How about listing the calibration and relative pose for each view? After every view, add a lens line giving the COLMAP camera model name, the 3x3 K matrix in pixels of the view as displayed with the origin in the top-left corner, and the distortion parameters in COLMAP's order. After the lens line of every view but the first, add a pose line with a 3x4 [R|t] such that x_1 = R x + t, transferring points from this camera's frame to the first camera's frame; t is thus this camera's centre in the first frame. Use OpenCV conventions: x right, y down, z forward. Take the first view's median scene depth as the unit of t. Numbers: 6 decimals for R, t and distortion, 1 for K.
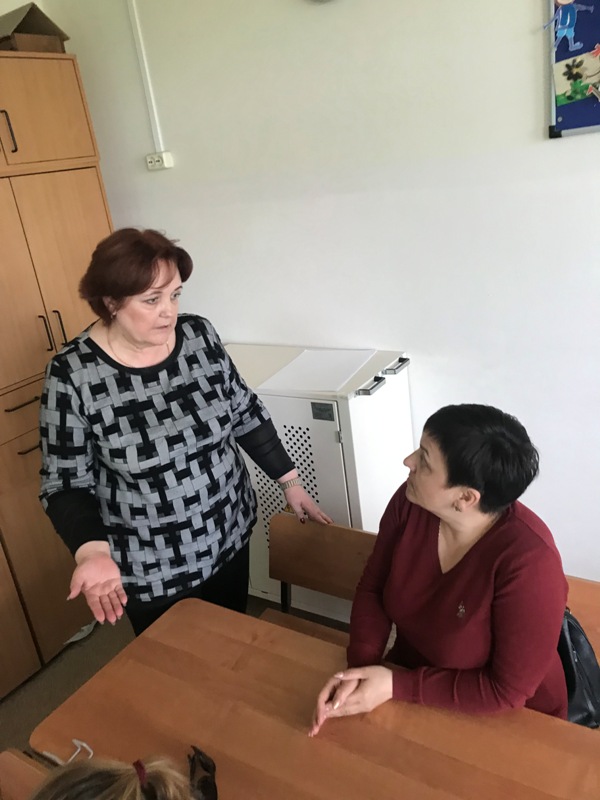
lens RADIAL K [[663.7, 0, 312.3], [0, 663.7, 399.4], [0, 0, 1]] dist [-0.010567, 0.011745]
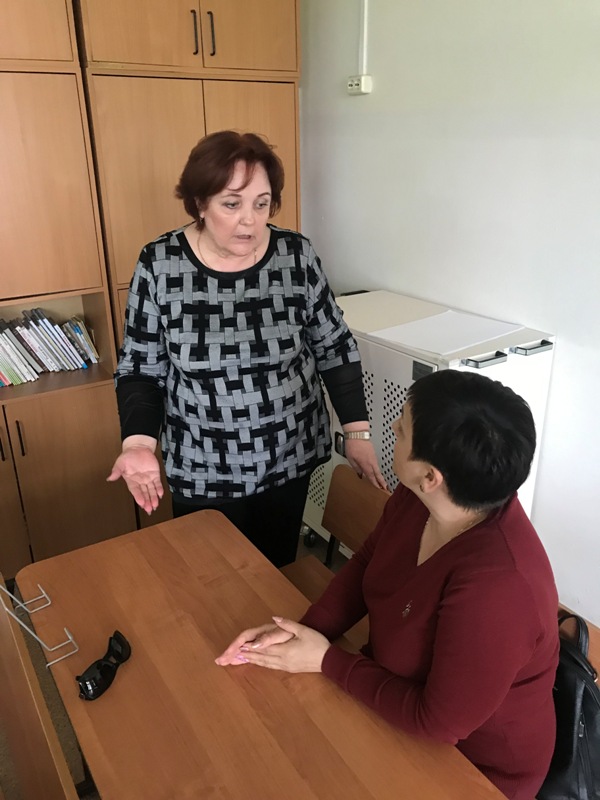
lens RADIAL K [[663.7, 0, 312.3], [0, 663.7, 399.4], [0, 0, 1]] dist [-0.010567, 0.011745]
pose [[0.897450, 0.268303, -0.350137, 0.264695], [-0.249616, 0.963334, 0.098383, 0.004451], [0.363696, -0.000894, 0.931517, 0.123499]]
